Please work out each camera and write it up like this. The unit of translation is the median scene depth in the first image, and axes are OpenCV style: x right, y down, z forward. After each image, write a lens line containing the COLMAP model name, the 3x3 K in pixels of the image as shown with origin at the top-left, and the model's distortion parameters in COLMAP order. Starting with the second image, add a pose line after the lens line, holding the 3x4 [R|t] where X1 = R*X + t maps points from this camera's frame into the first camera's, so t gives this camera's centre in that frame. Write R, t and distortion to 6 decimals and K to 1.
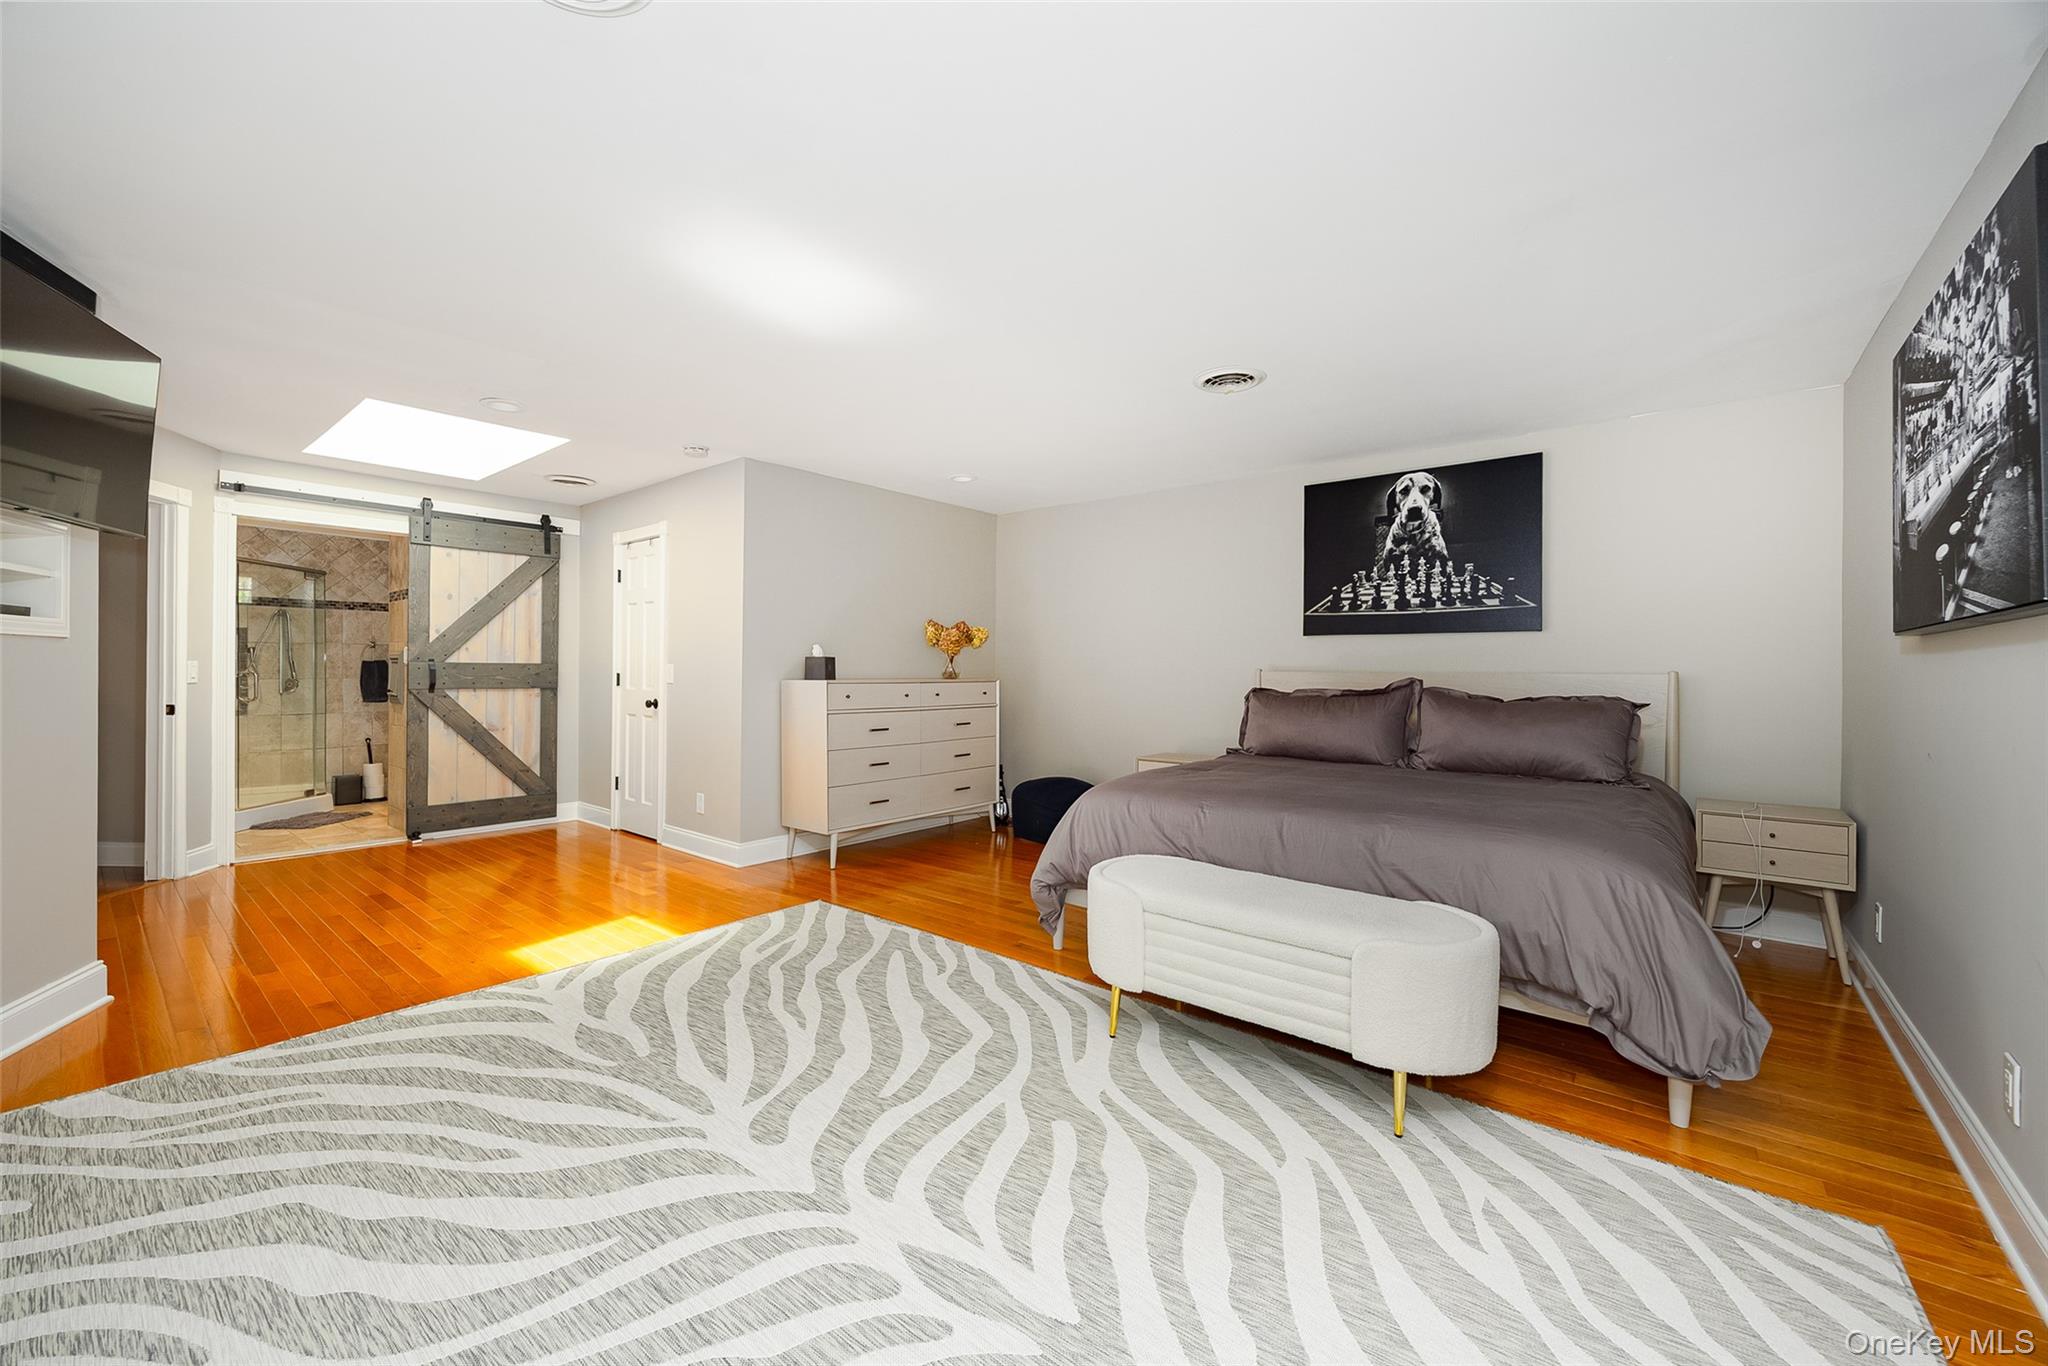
lens RADIAL K [[799.3, 0, 1026.9], [0, 799.3, 680.1], [0, 0, 1]] dist [-0.002011, -0.000672]
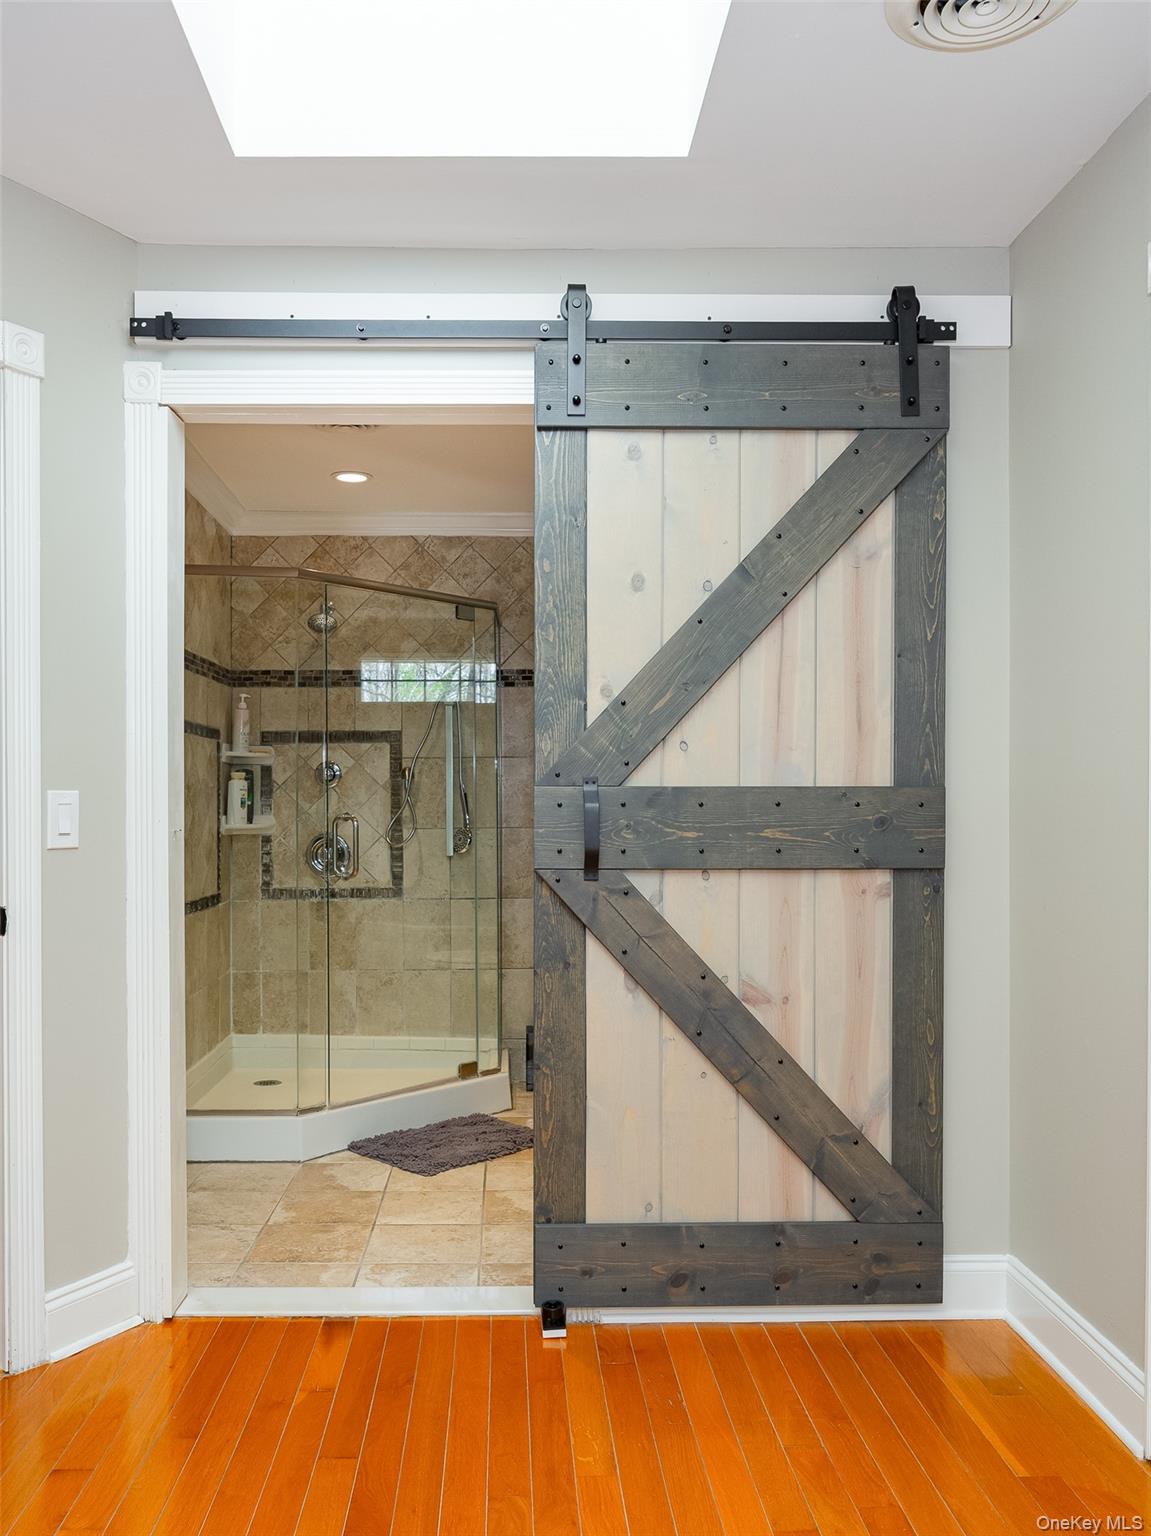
lens RADIAL K [[1081.3, 0, 573.6], [0, 1081.3, 779.3], [0, 0, 1]] dist [-0.001170, 0.002381]
pose [[0.652919, -0.023293, -0.757070, -0.390315], [-0.006029, 0.999336, -0.035946, -0.008892], [0.757404, 0.028034, 0.652345, 0.663076]]
